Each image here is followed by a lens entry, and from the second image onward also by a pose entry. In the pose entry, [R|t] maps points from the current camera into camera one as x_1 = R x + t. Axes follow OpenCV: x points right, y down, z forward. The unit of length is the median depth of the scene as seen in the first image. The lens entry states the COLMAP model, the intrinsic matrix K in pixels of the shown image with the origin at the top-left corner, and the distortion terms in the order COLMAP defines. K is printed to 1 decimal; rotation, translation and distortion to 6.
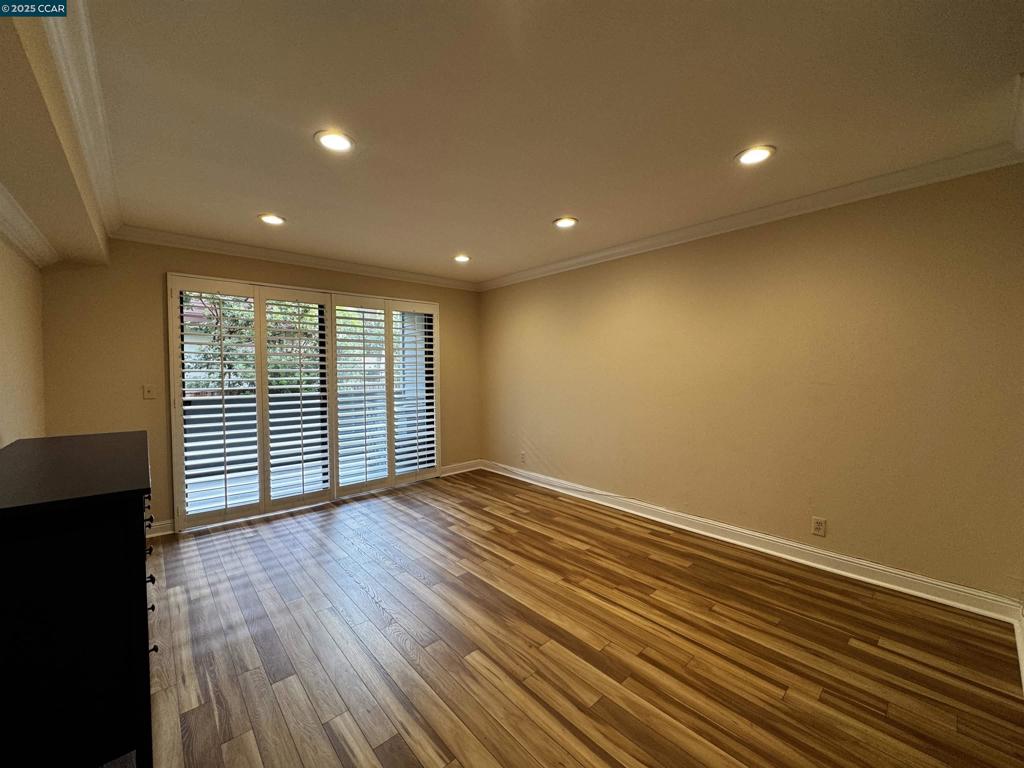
lens RADIAL K [[410.4, 0, 511.4], [0, 410.4, 384.3], [0, 0, 1]] dist [-0.001758, 0.000244]
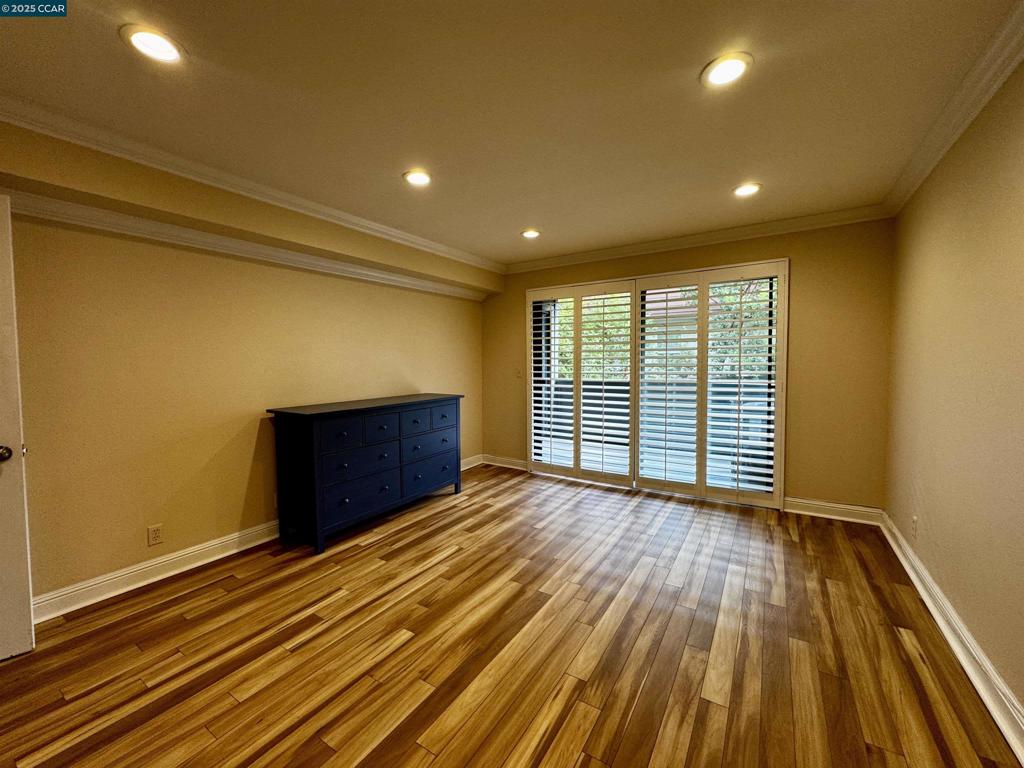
lens RADIAL K [[410.4, 0, 511.1], [0, 410.4, 382.0], [0, 0, 1]] dist [-0.001758, 0.000244]
pose [[0.266631, 0.051824, -0.962404, 0.461819], [-0.028404, 0.998542, 0.045901, -0.012417], [0.963380, 0.015097, 0.267714, 0.477094]]
